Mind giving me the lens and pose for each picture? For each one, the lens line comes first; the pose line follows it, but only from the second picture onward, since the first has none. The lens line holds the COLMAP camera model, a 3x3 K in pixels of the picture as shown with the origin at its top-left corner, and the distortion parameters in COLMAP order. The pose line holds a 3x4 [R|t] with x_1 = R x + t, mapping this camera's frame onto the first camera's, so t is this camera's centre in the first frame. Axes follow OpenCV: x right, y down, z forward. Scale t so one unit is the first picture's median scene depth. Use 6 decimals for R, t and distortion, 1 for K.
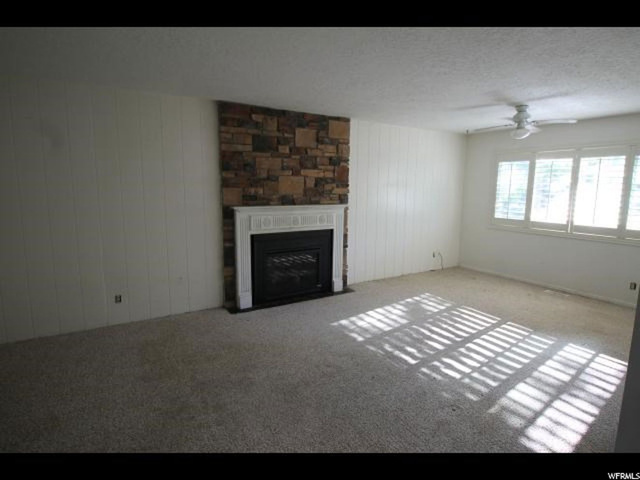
lens RADIAL K [[361.4, 0, 320.7], [0, 361.4, 234.0], [0, 0, 1]] dist [-0.005350, -0.001899]
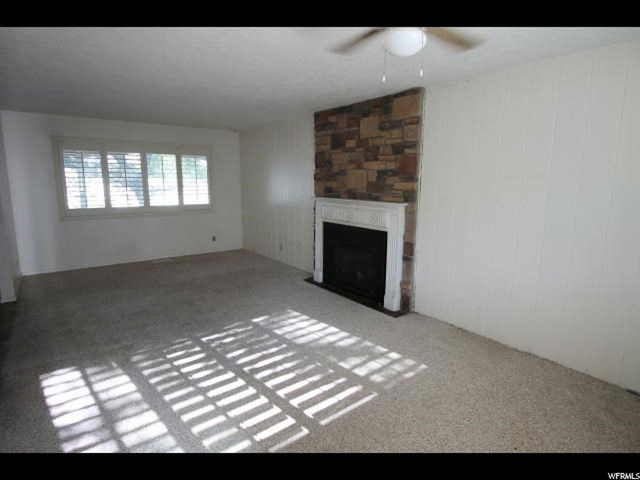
lens RADIAL K [[361.4, 0, 320.7], [0, 361.4, 234.0], [0, 0, 1]] dist [-0.005350, -0.001899]
pose [[0.065281, 0.140808, -0.987882, 0.944596], [-0.137831, 0.981777, 0.130830, -0.107193], [0.988302, 0.127620, 0.083499, 0.875446]]
